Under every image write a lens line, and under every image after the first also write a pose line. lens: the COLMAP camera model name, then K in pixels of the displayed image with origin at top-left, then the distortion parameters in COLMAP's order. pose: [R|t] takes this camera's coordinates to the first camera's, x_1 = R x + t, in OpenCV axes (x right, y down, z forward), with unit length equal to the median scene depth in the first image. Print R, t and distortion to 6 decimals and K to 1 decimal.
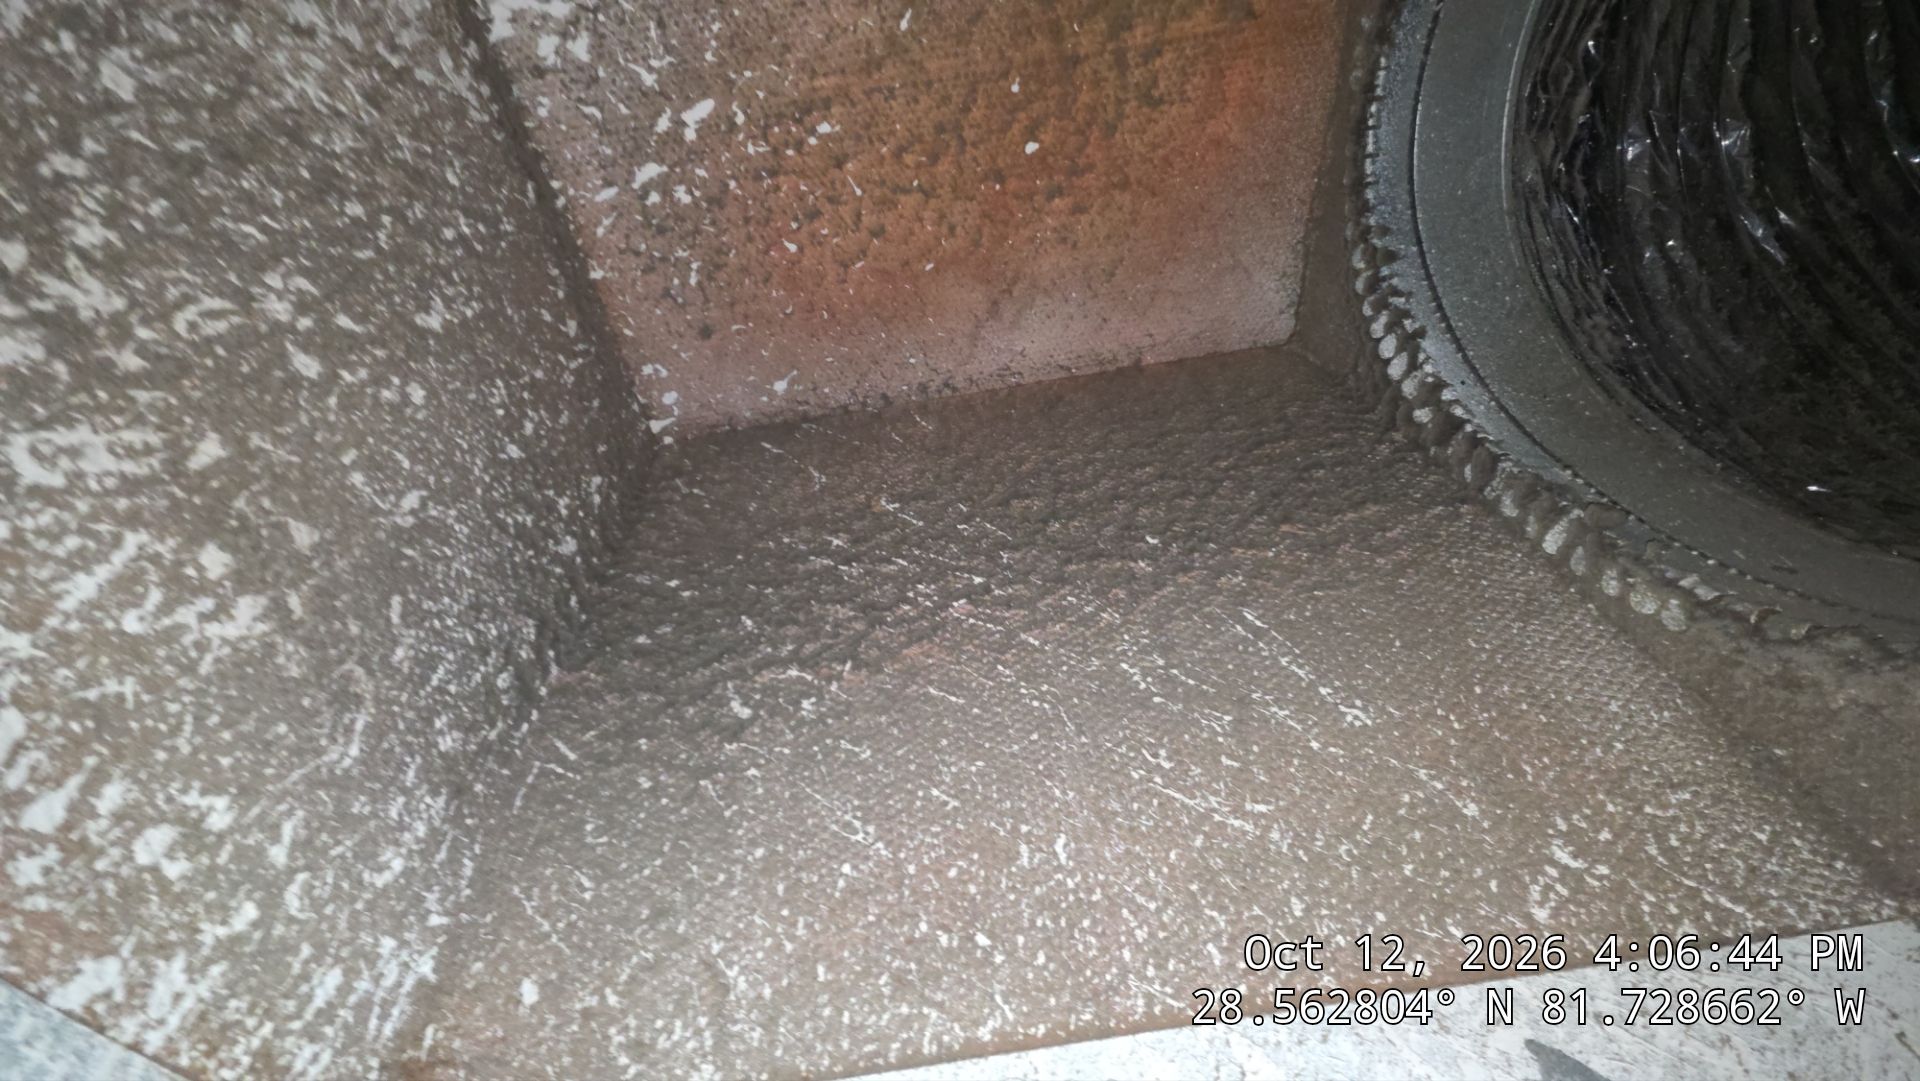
lens RADIAL K [[775.3, 0, 961.3], [0, 775.3, 546.5], [0, 0, 1]] dist [0.026665, -0.012534]
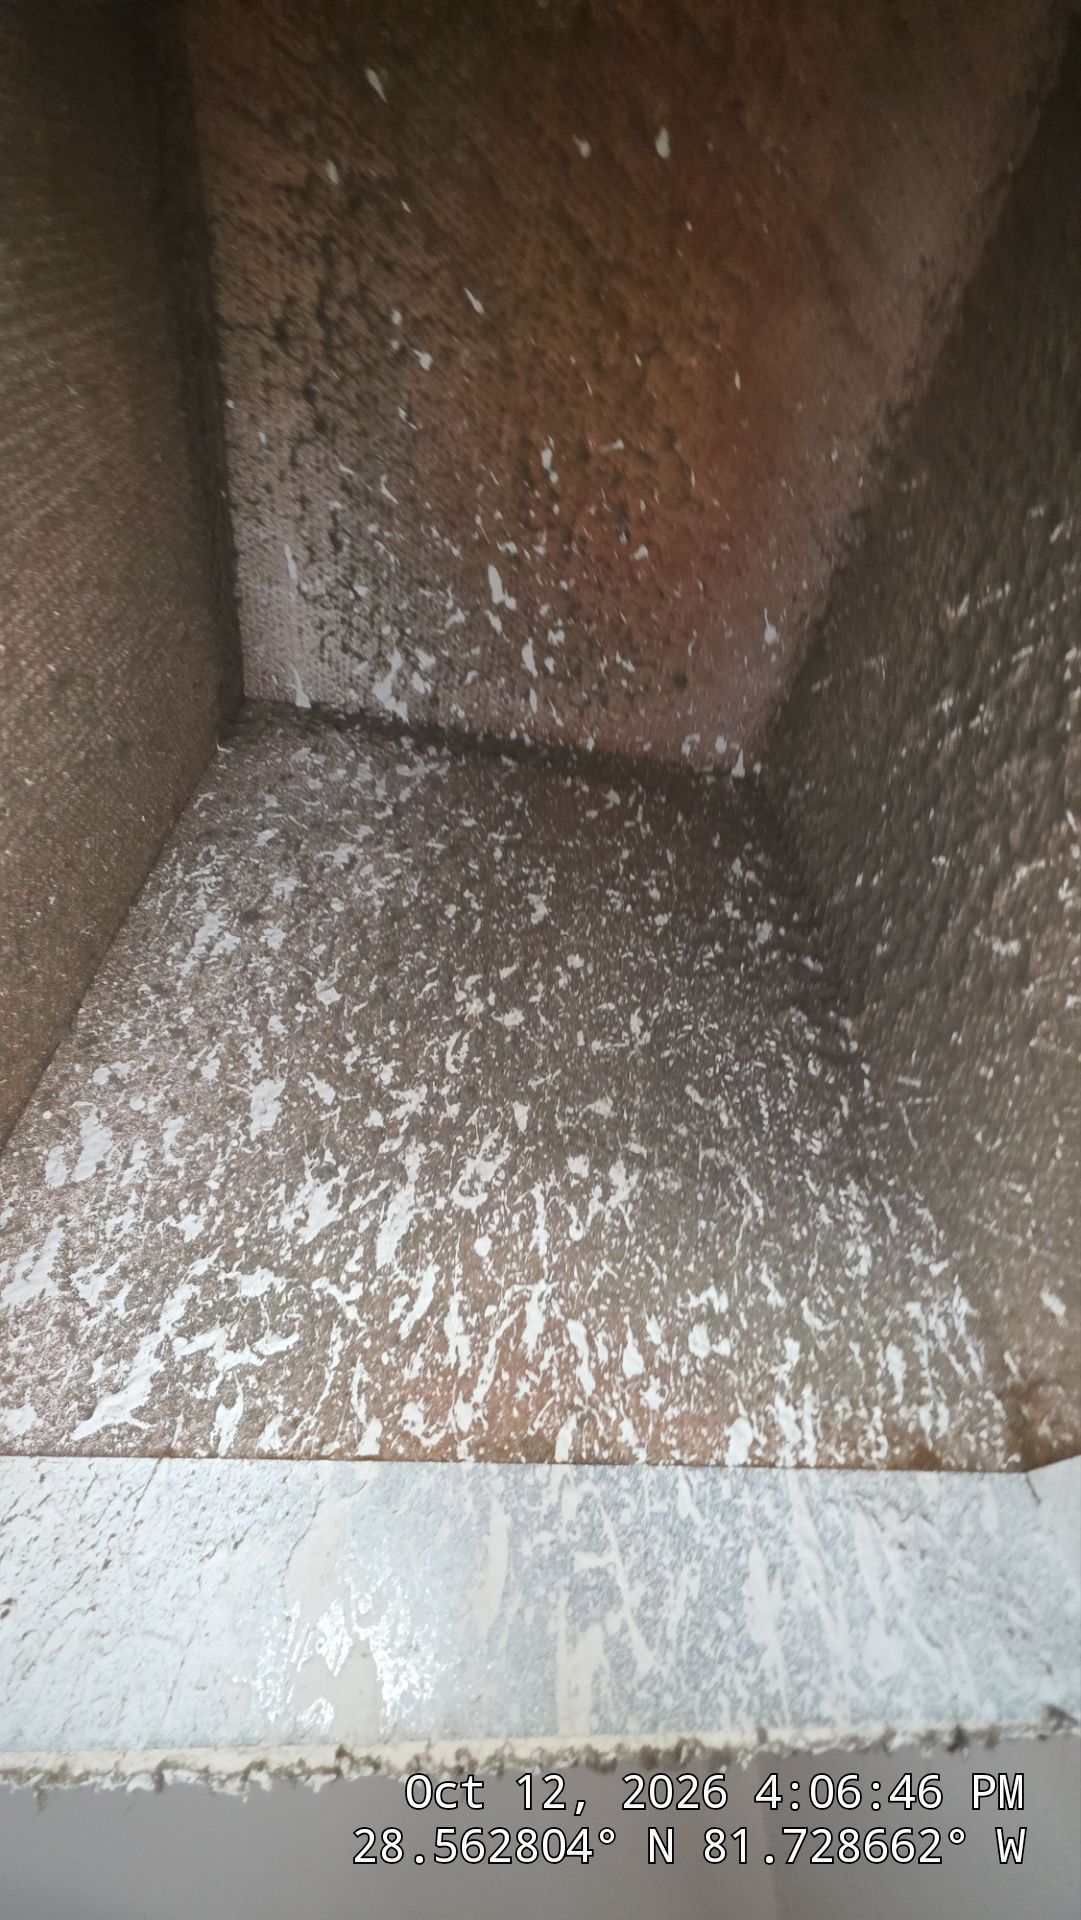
lens RADIAL K [[775.3, 0, 540.5], [0, 775.3, 960.0], [0, 0, 1]] dist [0.026665, -0.012534]
pose [[0.299898, -0.597177, -0.743937, 0.250056], [0.750543, 0.629062, -0.202403, 0.014576], [0.588852, -0.497656, 0.636861, 0.215360]]
